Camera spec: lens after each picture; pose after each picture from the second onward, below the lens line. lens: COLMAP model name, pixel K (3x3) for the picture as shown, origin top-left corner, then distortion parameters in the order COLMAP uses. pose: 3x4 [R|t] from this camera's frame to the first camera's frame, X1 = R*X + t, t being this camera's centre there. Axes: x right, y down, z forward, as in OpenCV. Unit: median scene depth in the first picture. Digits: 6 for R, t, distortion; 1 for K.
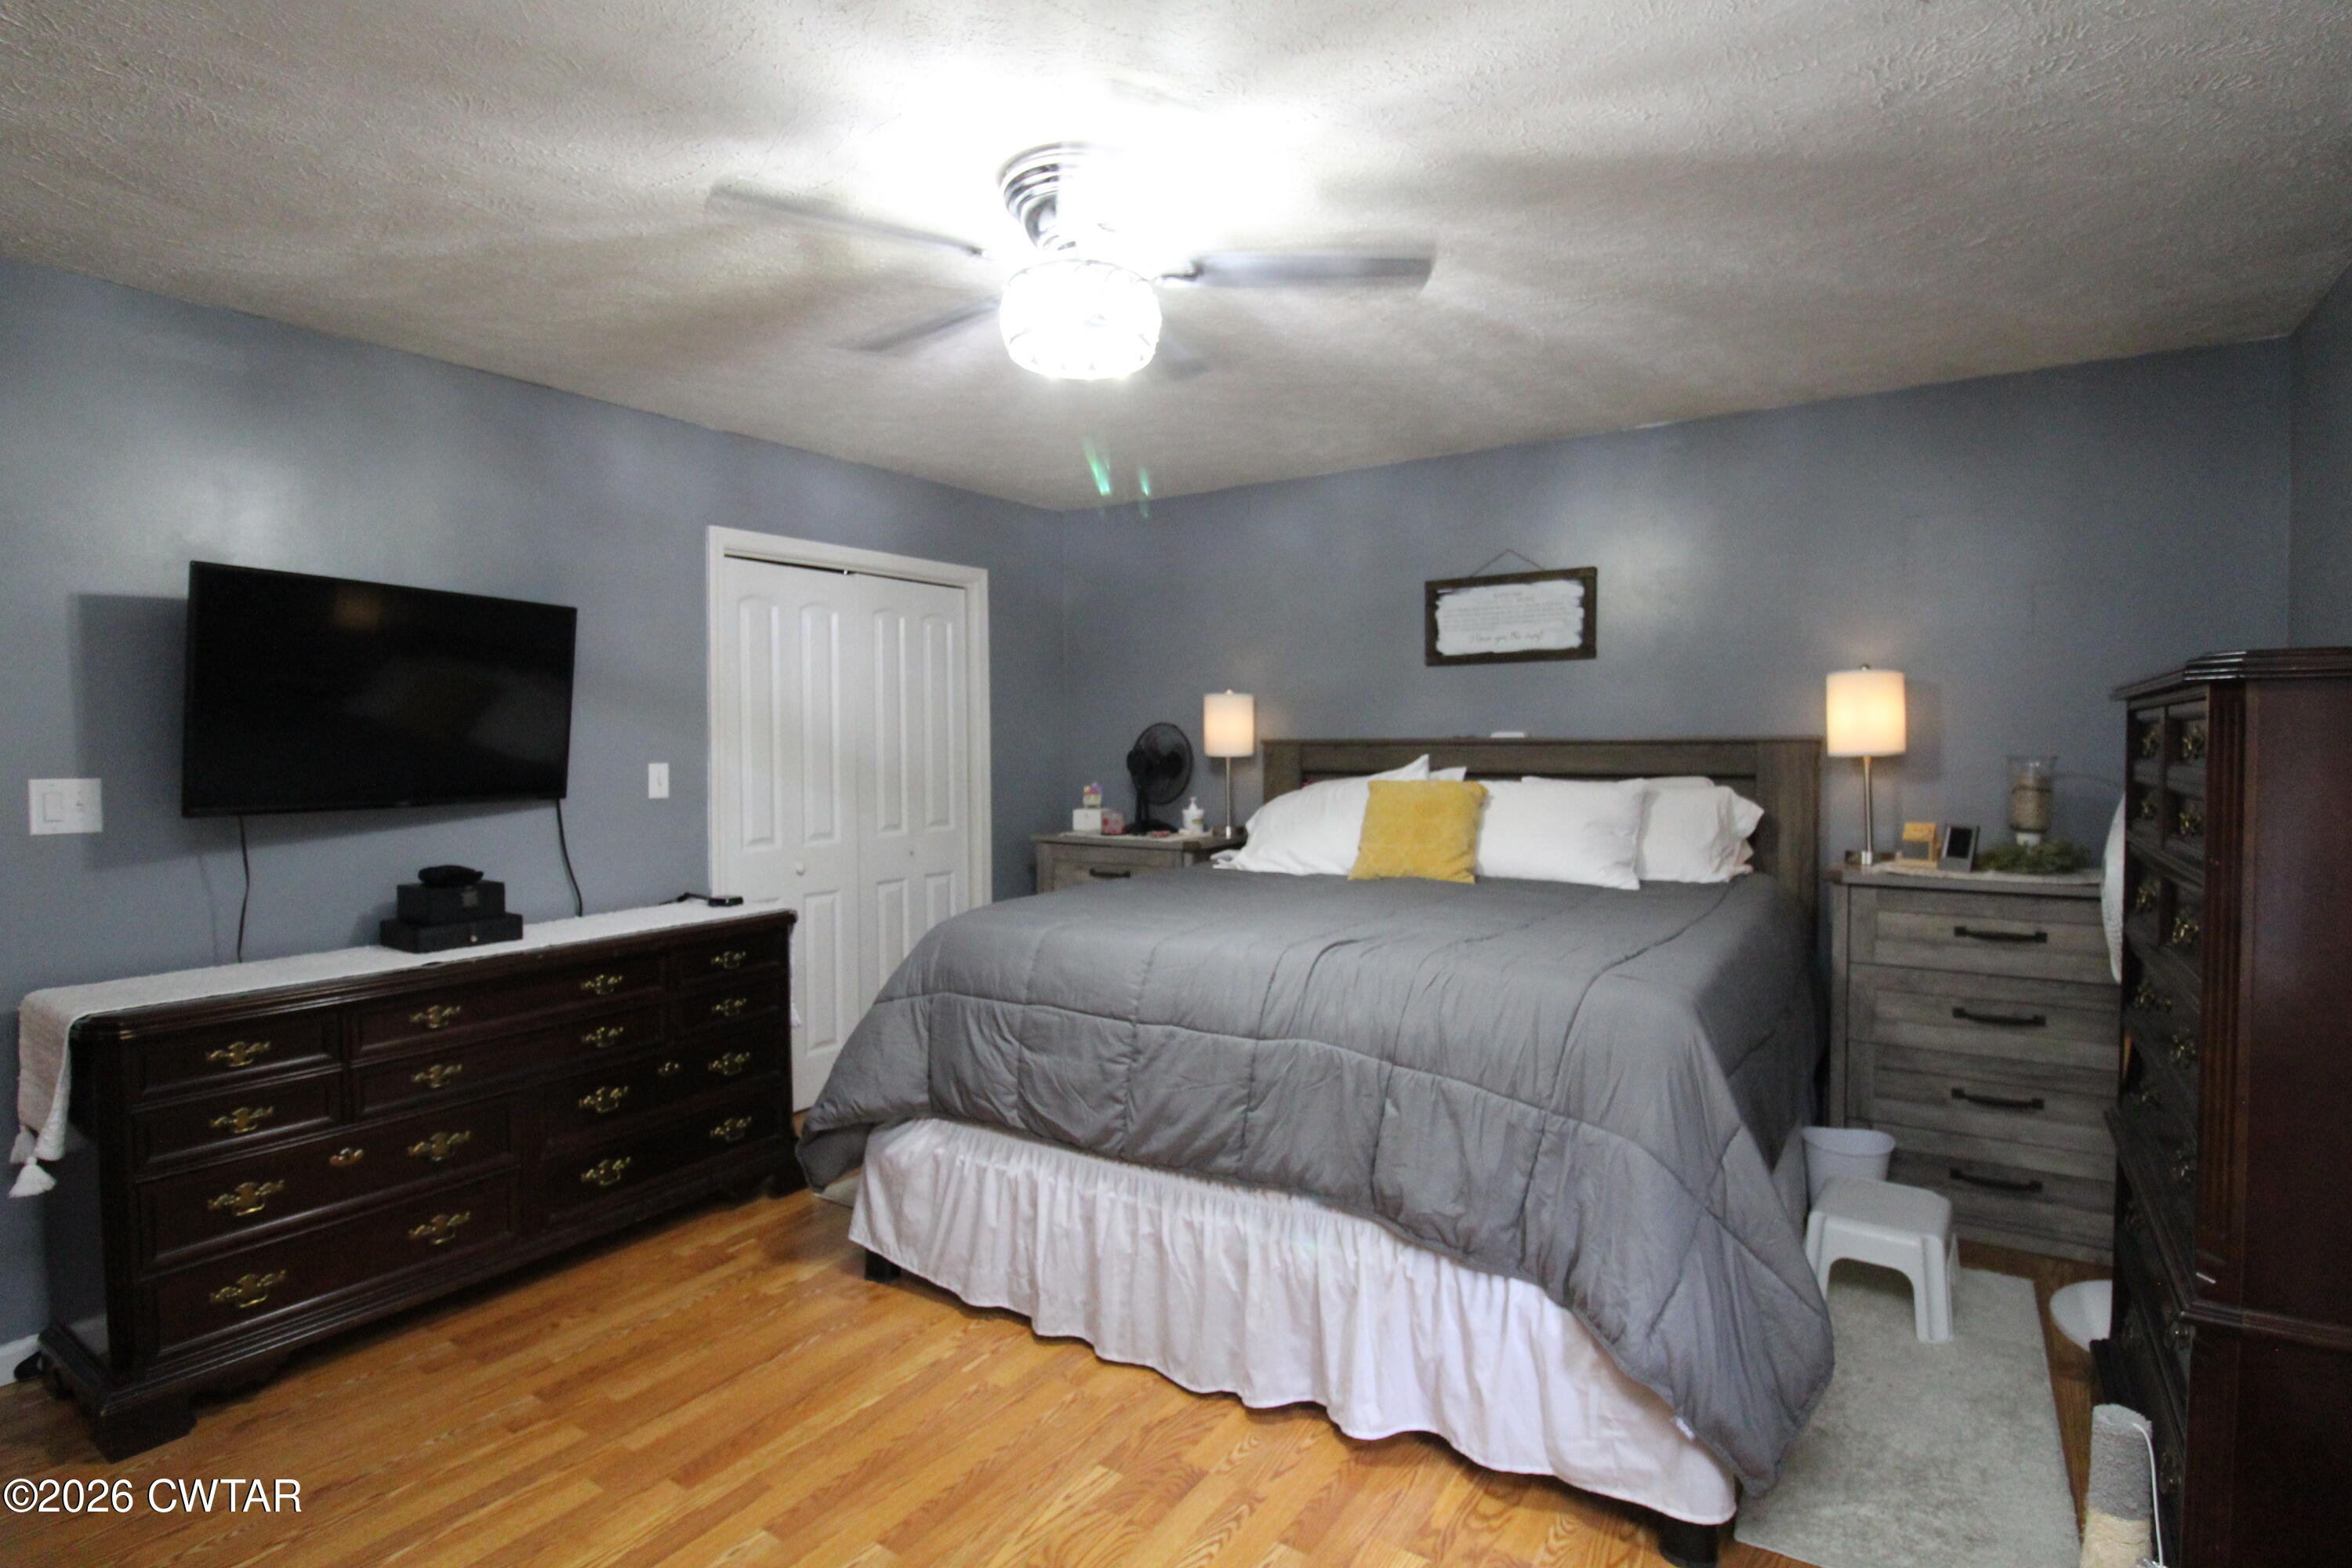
lens RADIAL K [[1150.9, 0, 1179.3], [0, 1150.9, 780.0], [0, 0, 1]] dist [0.000420, -0.012931]
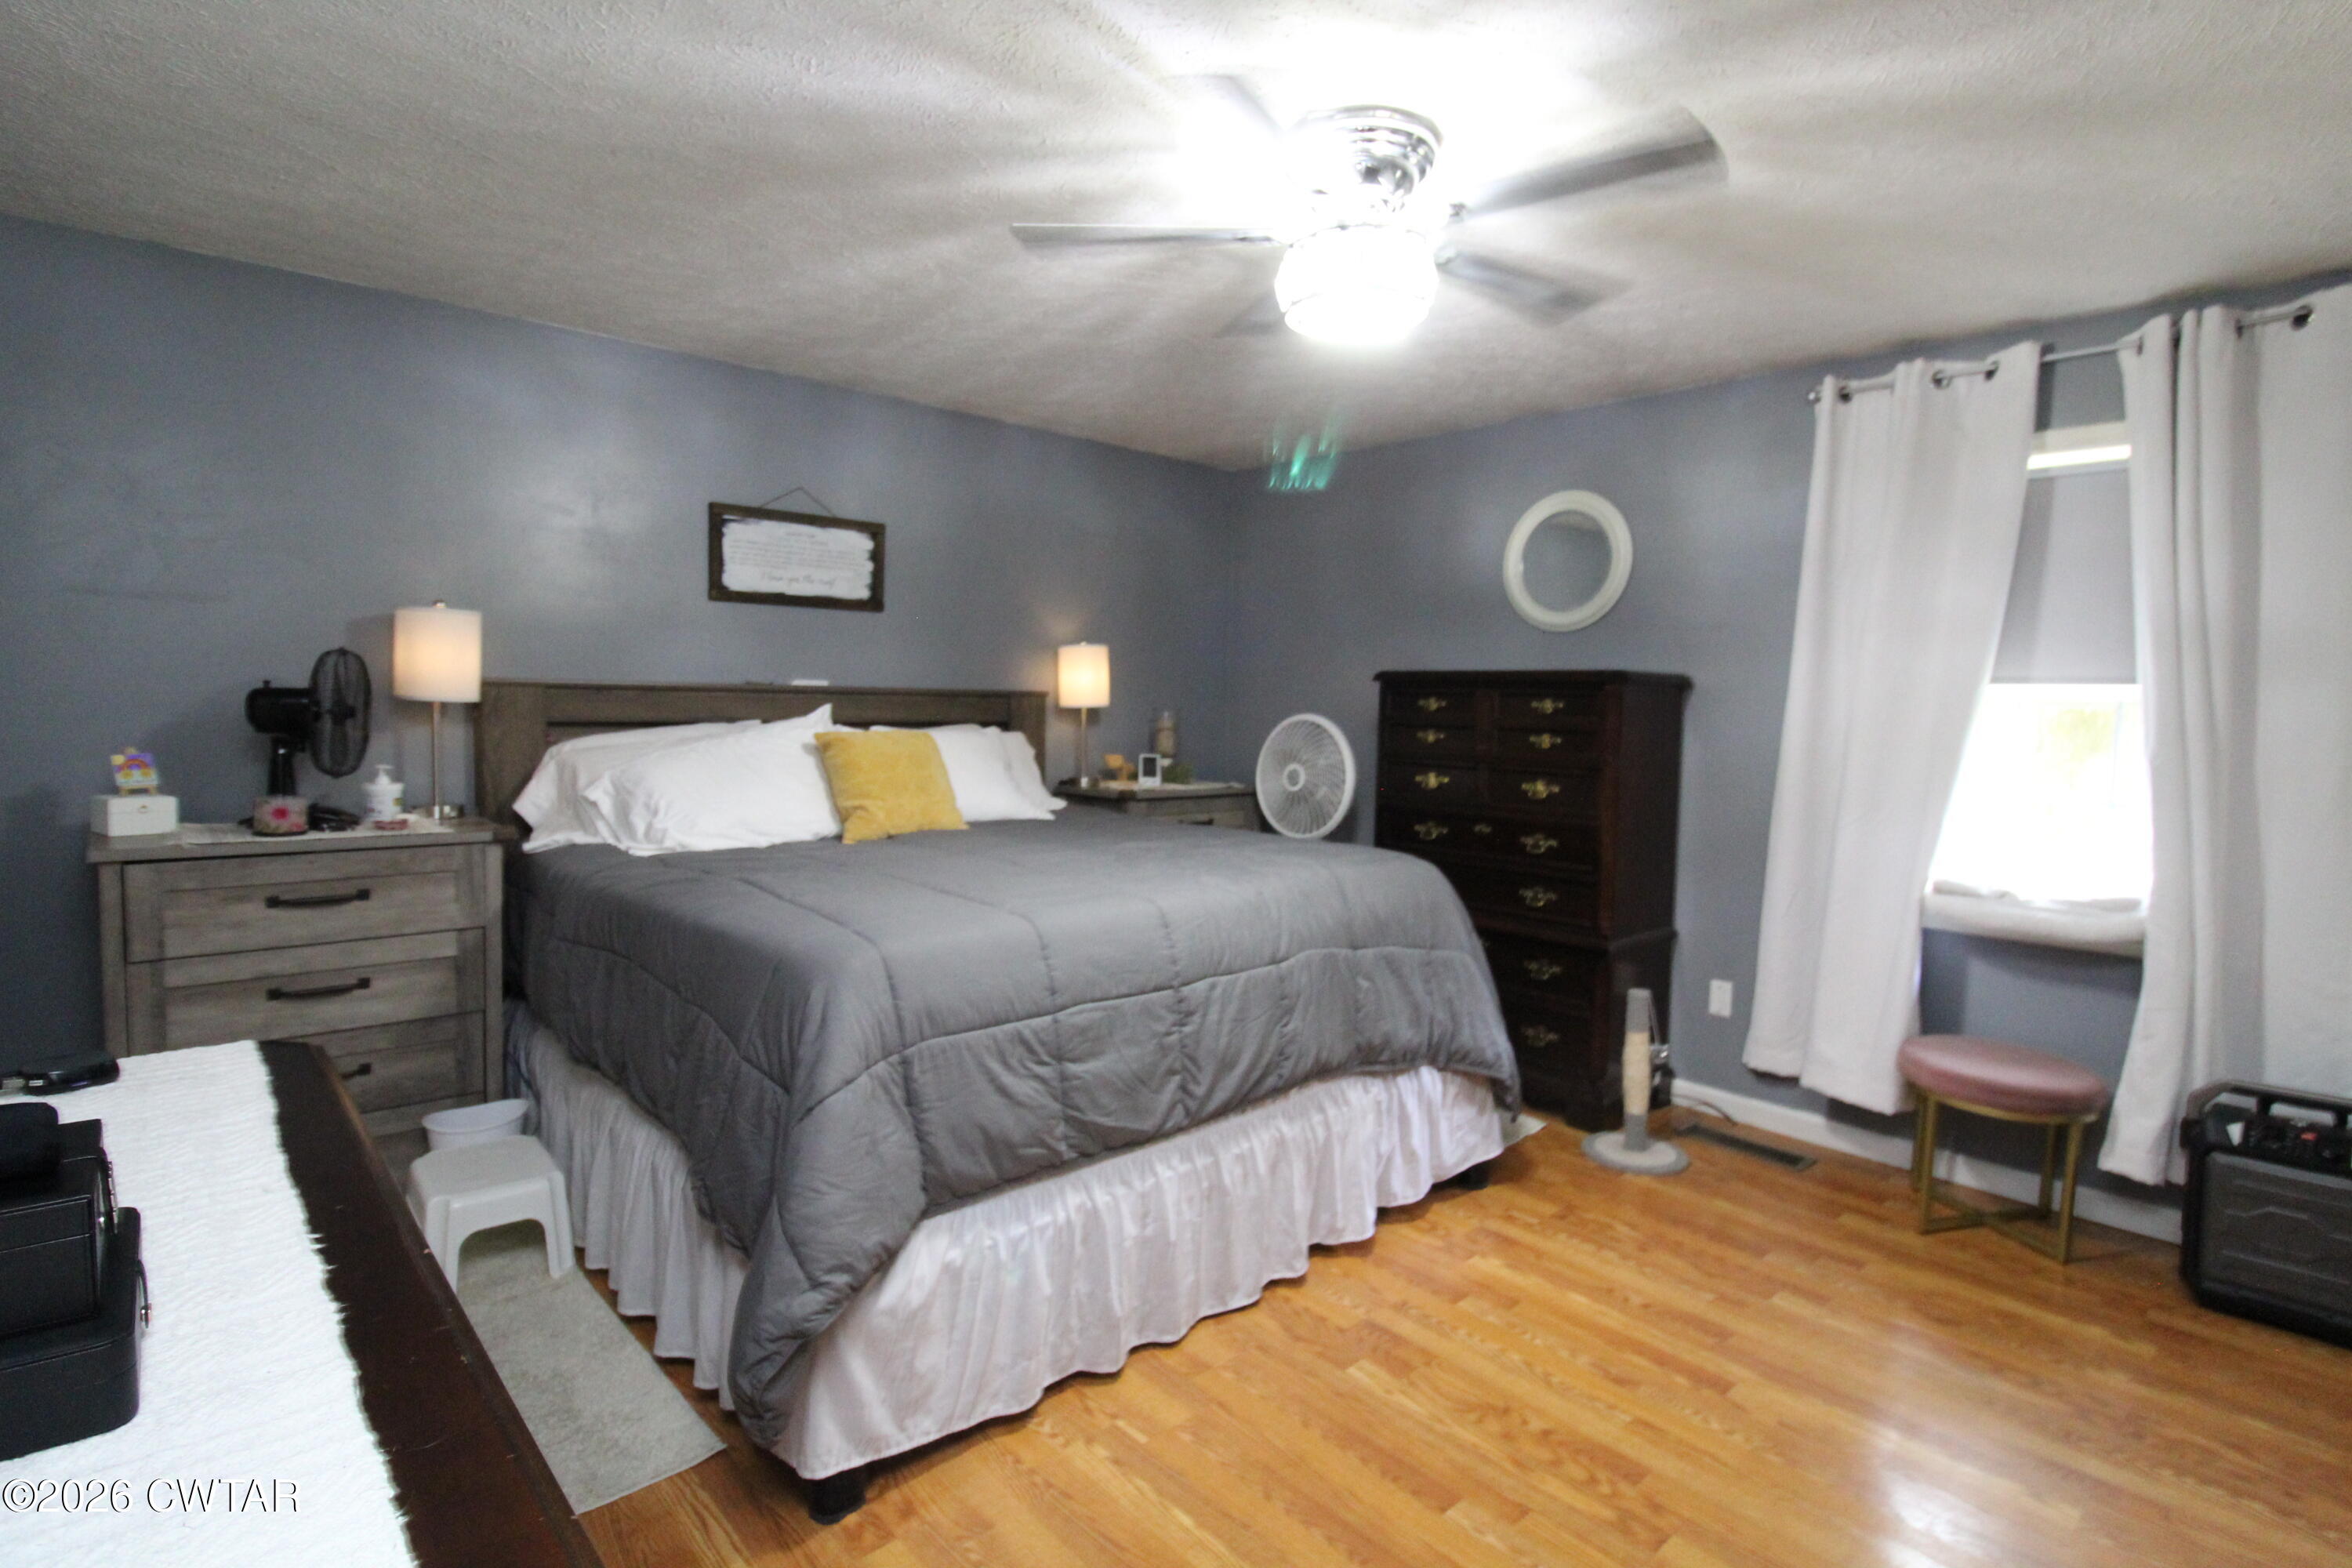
lens RADIAL K [[1150.9, 0, 1187.8], [0, 1150.9, 781.4], [0, 0, 1]] dist [0.000420, -0.012931]
pose [[0.231776, -0.060649, 0.970877, -0.883823], [0.009308, 0.998147, 0.060130, -0.017558], [-0.972725, -0.004900, 0.231911, 0.707778]]
